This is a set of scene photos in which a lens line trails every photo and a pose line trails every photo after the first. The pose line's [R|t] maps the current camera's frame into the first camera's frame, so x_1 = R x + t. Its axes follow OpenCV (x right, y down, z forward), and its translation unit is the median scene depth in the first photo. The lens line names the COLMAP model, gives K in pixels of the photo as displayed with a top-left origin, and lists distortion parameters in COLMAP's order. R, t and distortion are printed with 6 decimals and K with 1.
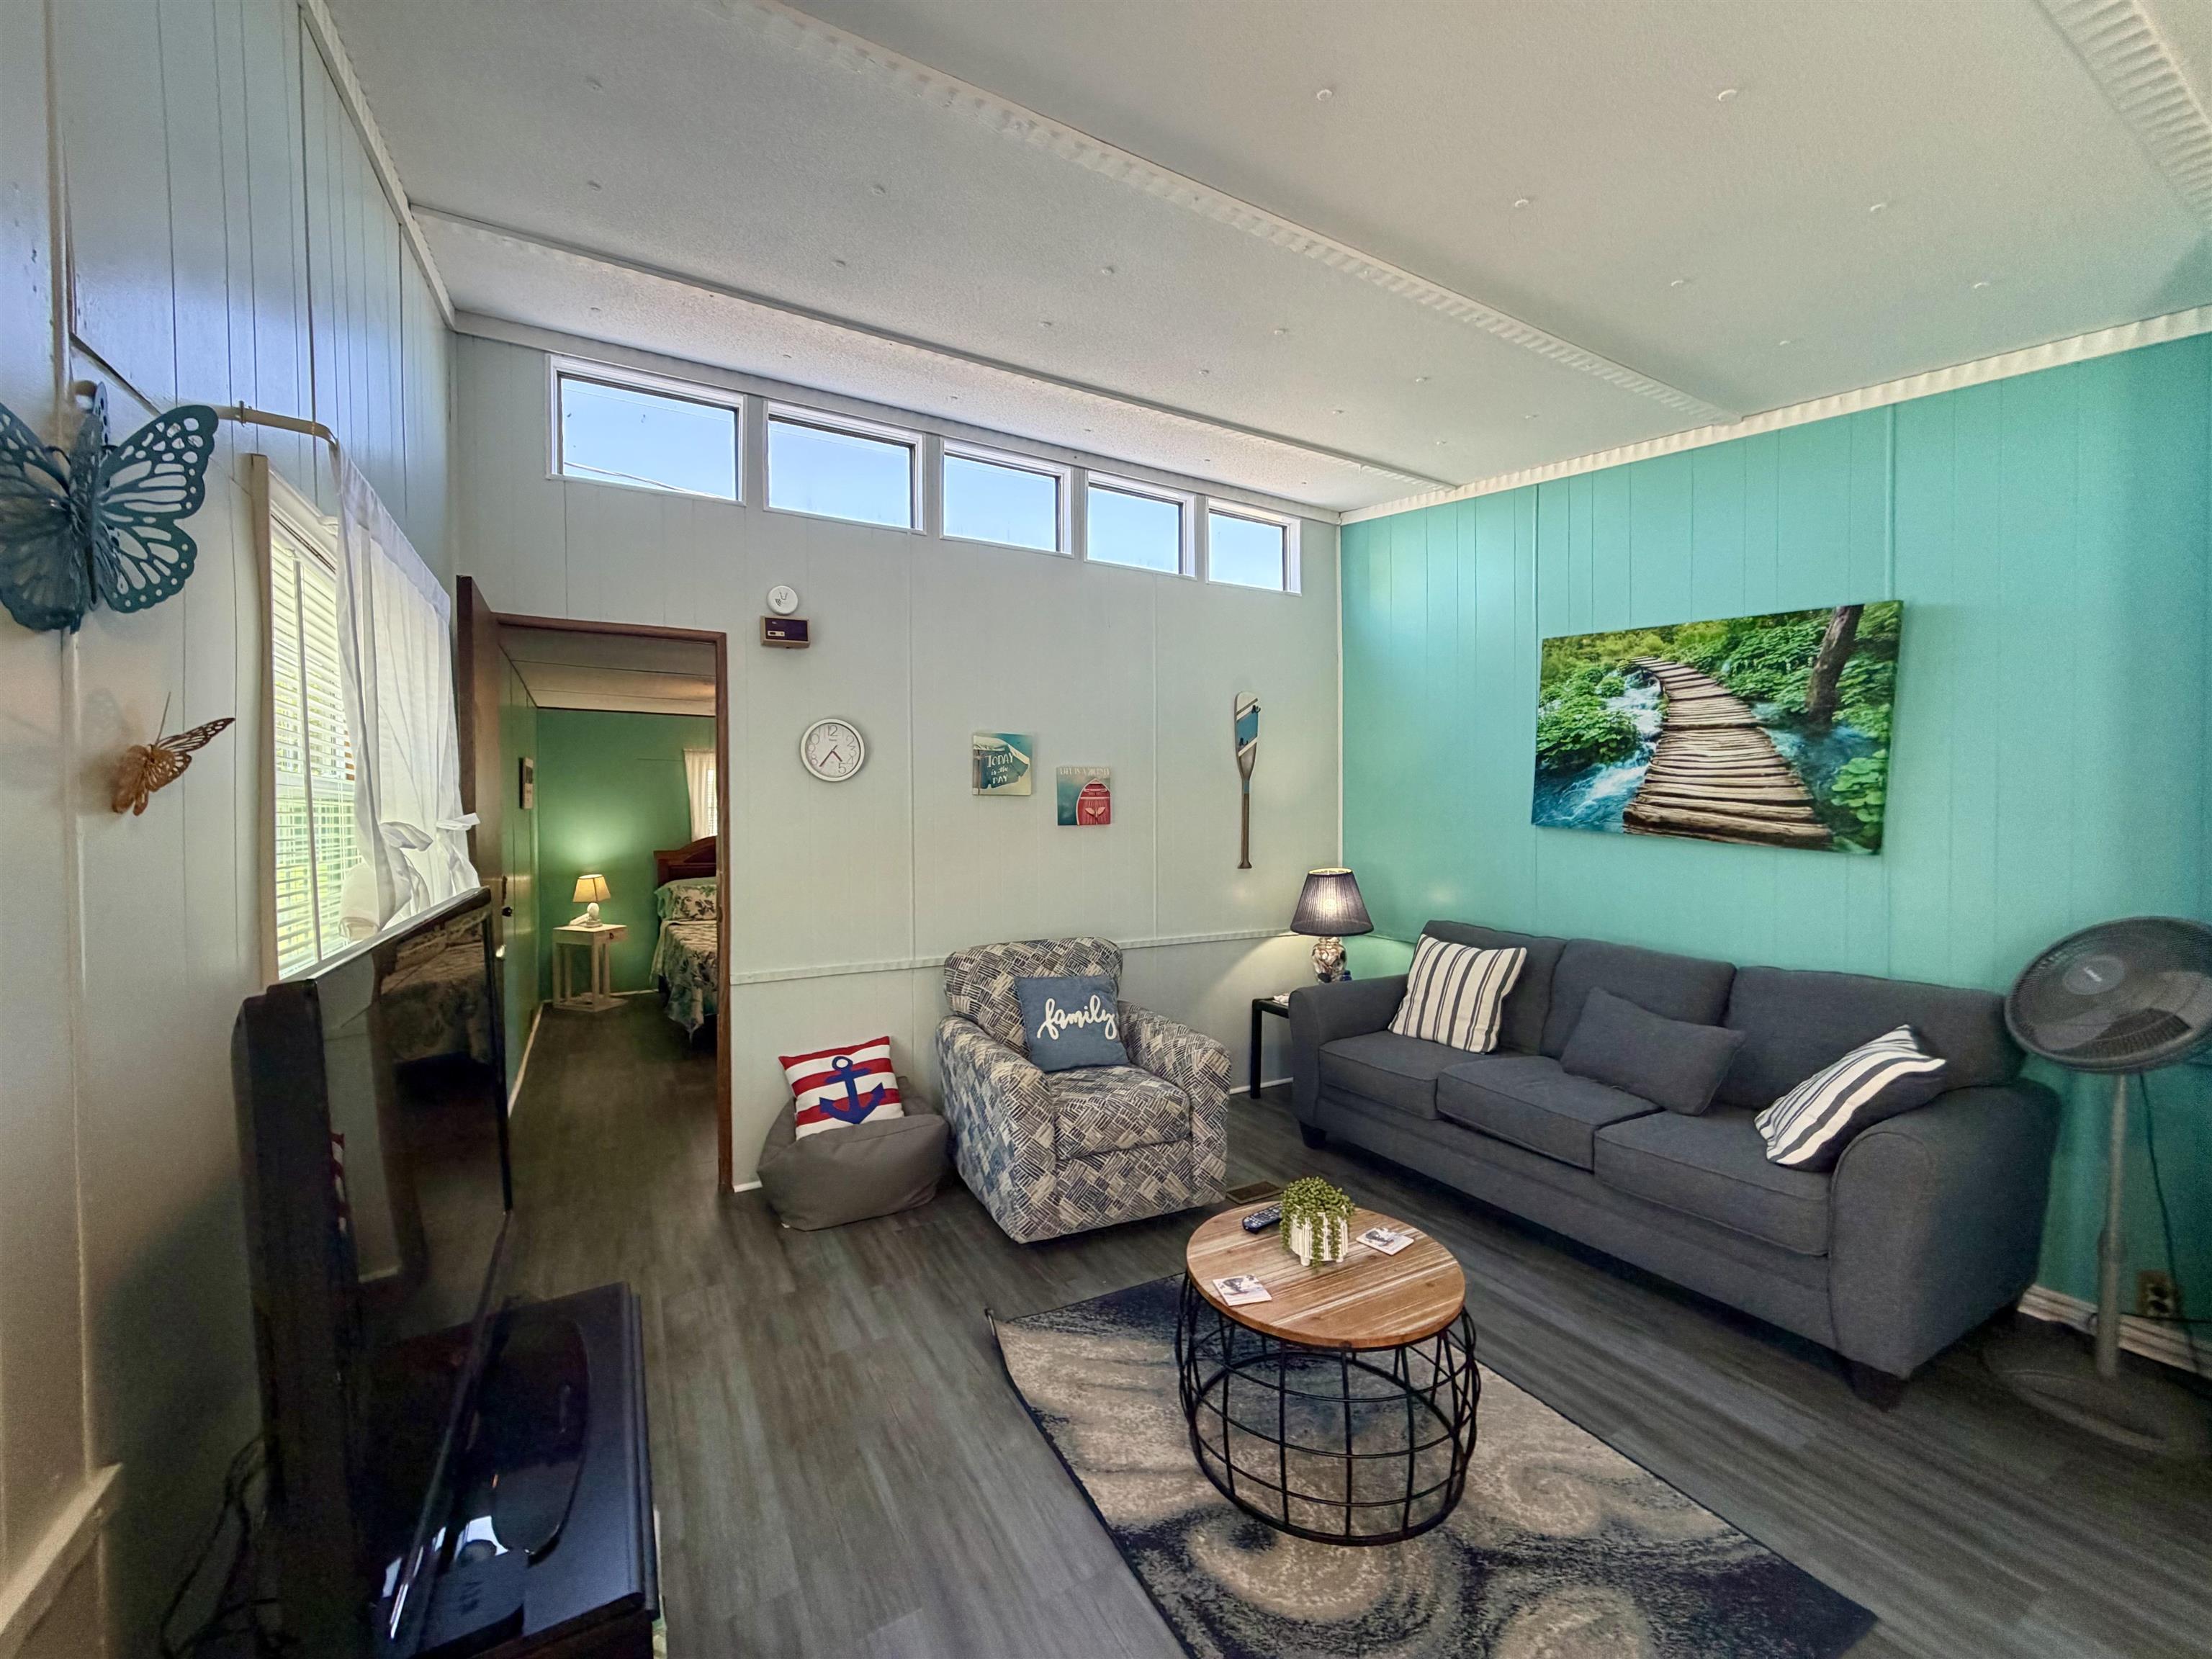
lens RADIAL K [[880.0, 0, 1103.0], [0, 880.0, 832.7], [0, 0, 1]] dist [0.001005, -0.000219]
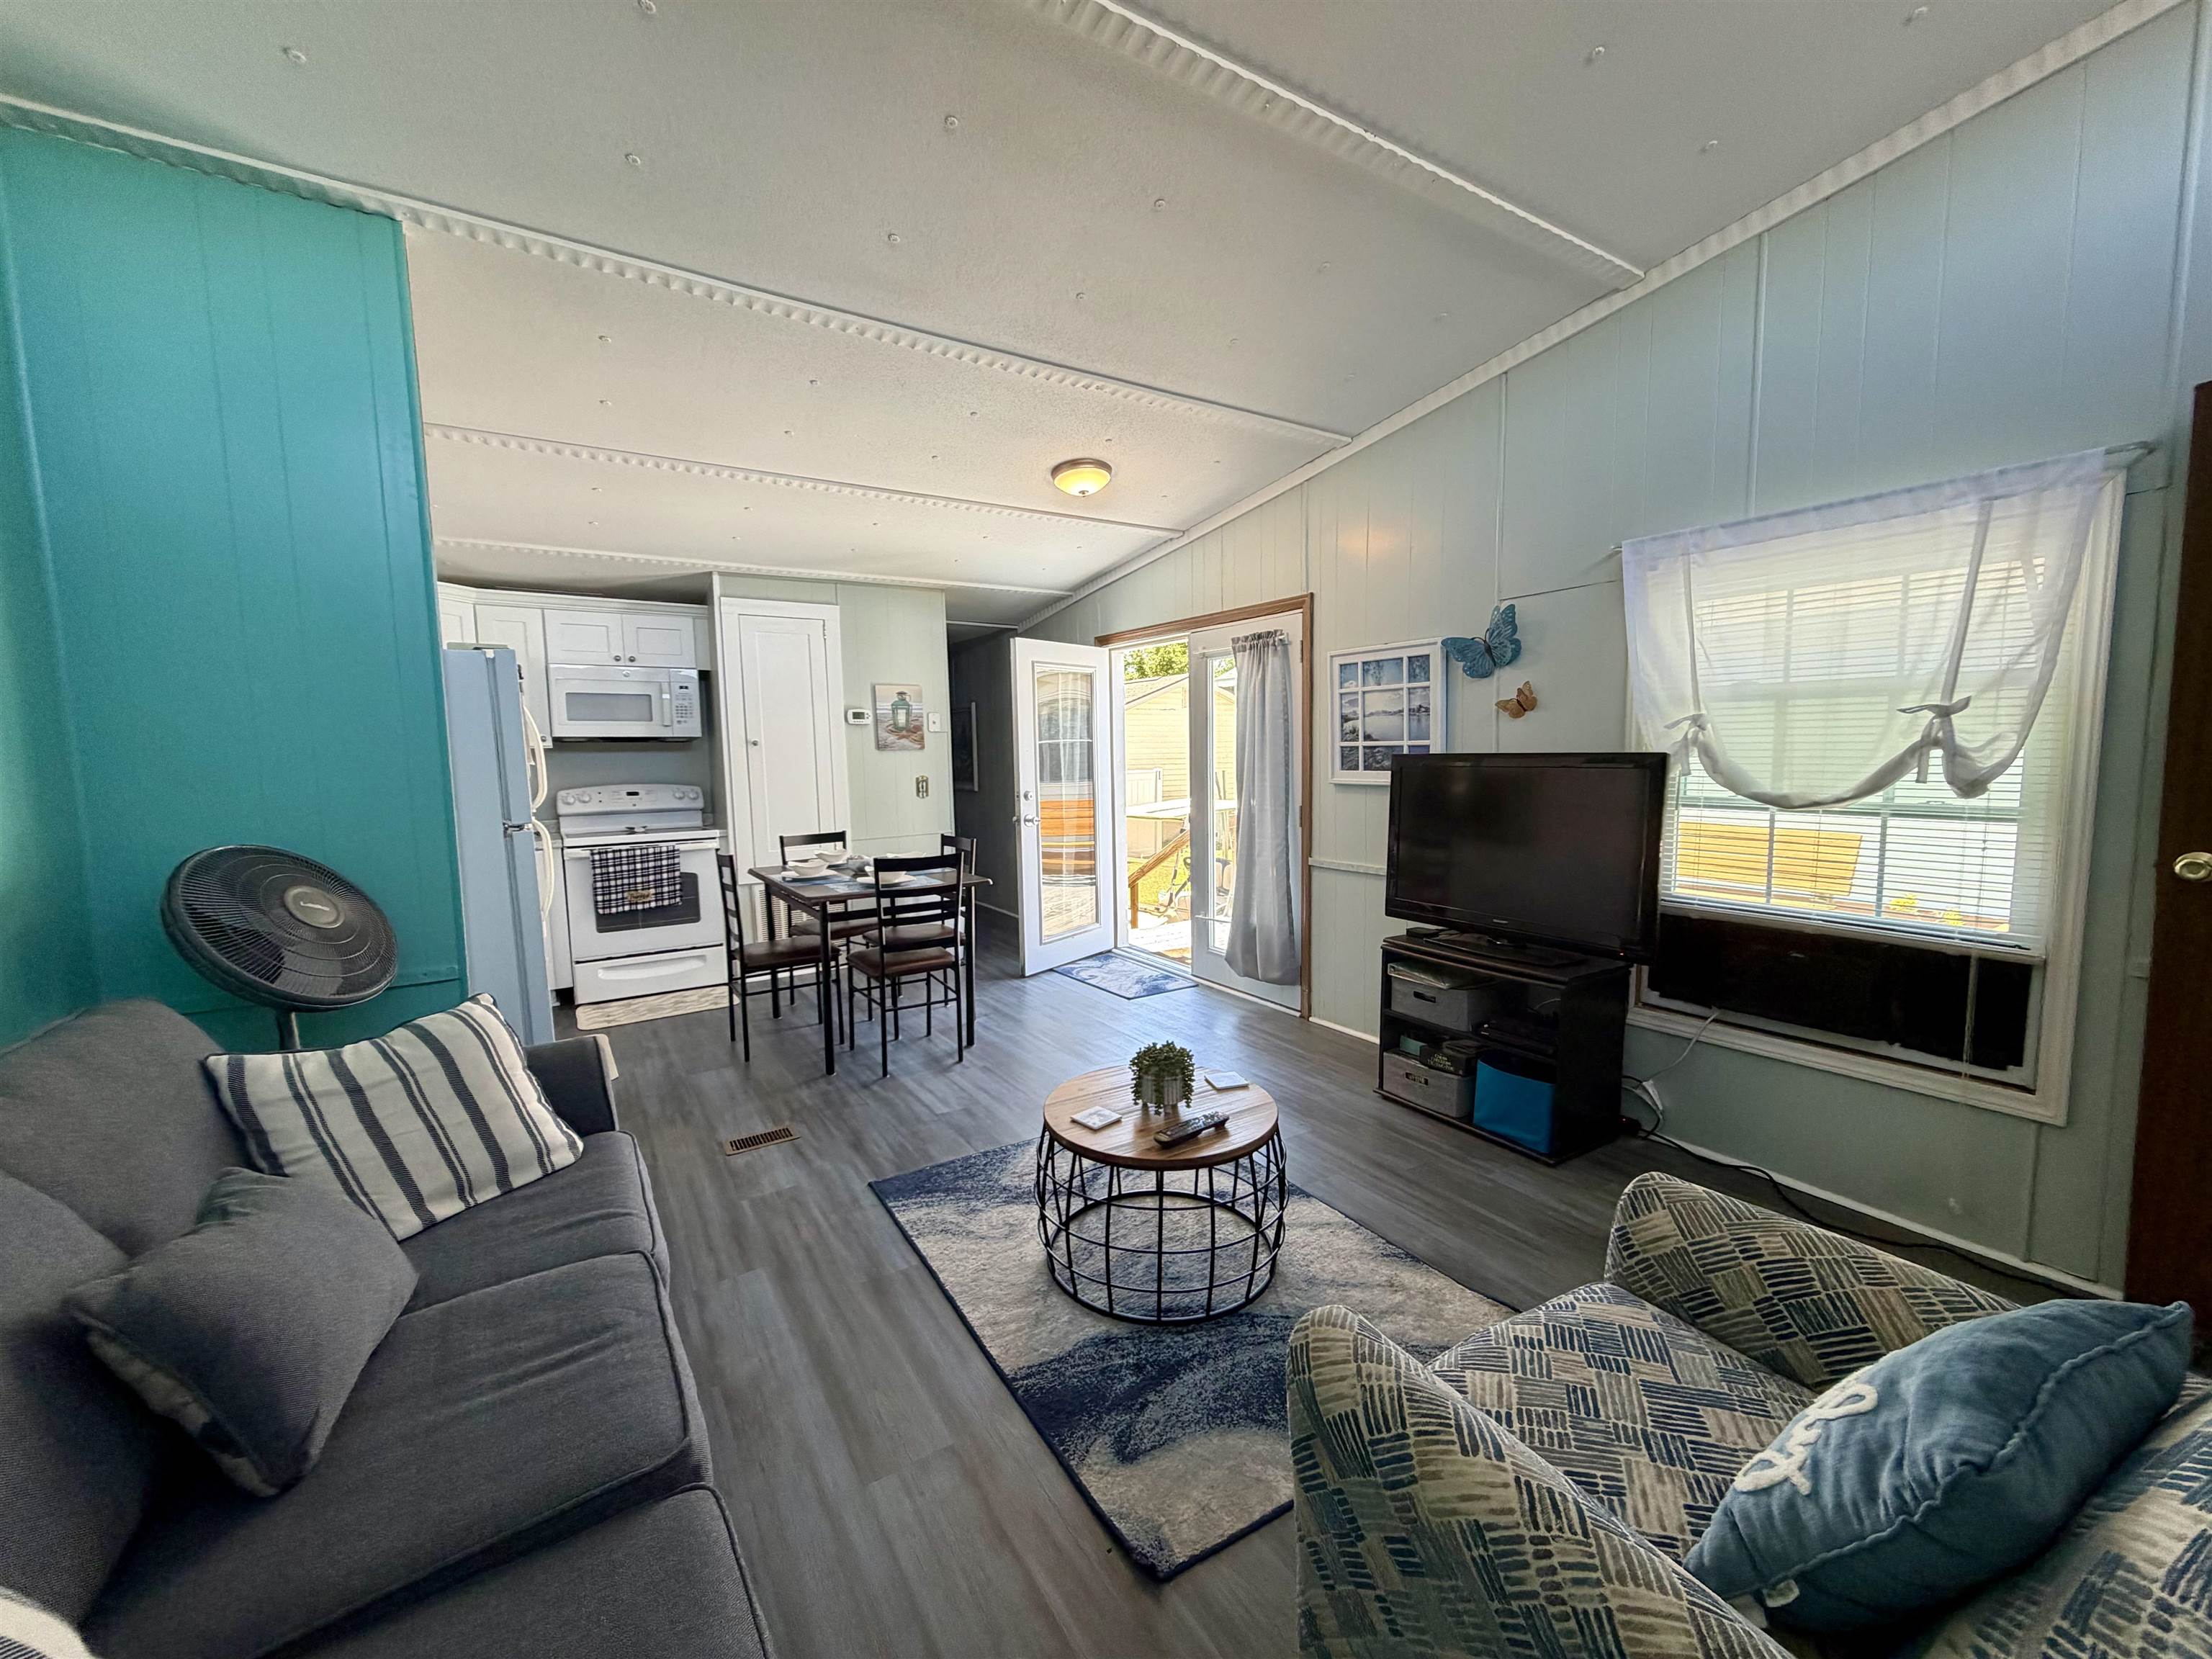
lens RADIAL K [[880.0, 0, 1103.0], [0, 880.0, 832.7], [0, 0, 1]] dist [0.001005, -0.000219]
pose [[-0.998395, 0.026527, -0.050041, 0.219887], [0.020518, 0.992923, 0.116978, -0.004311], [0.052790, 0.115764, -0.991873, 1.238982]]
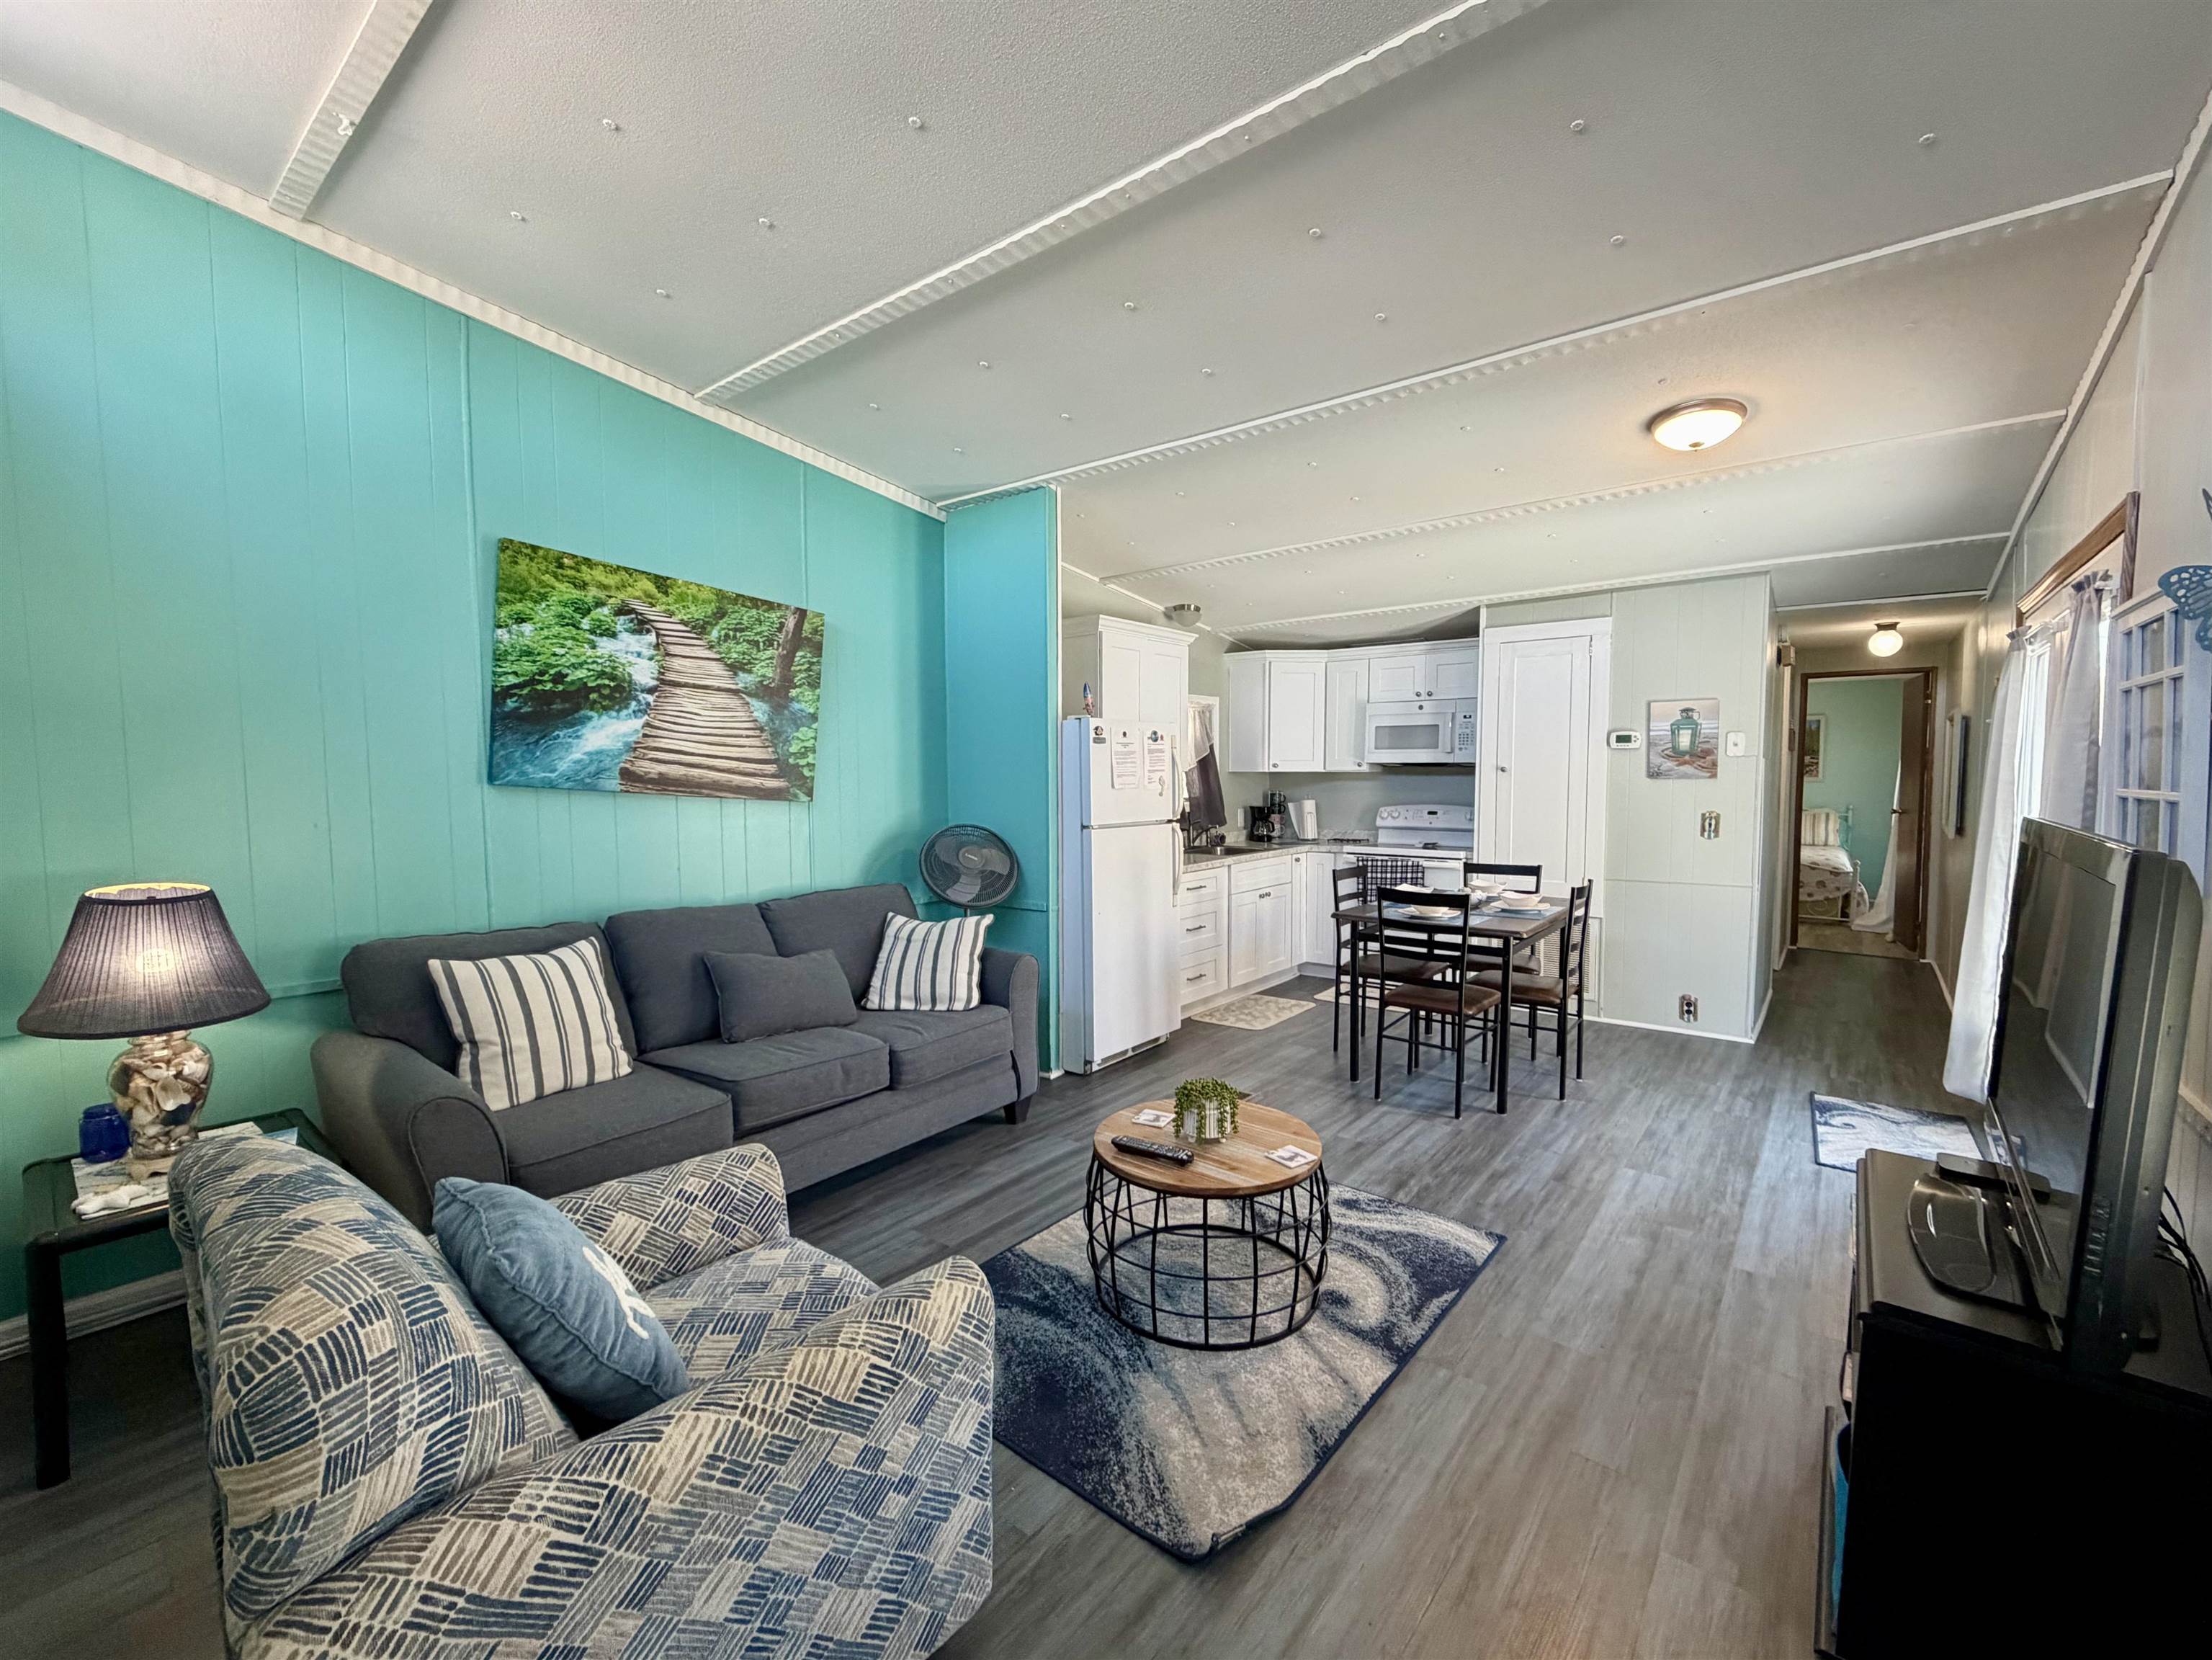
lens RADIAL K [[927.7, 0, 1095.2], [0, 927.7, 838.1], [0, 0, 1]] dist [-0.001003, -0.000130]
pose [[-0.365447, -0.058886, 0.928968, -0.494868], [0.025270, 0.997002, 0.073139, -0.009189], [-0.930489, 0.050204, -0.362863, 0.928182]]
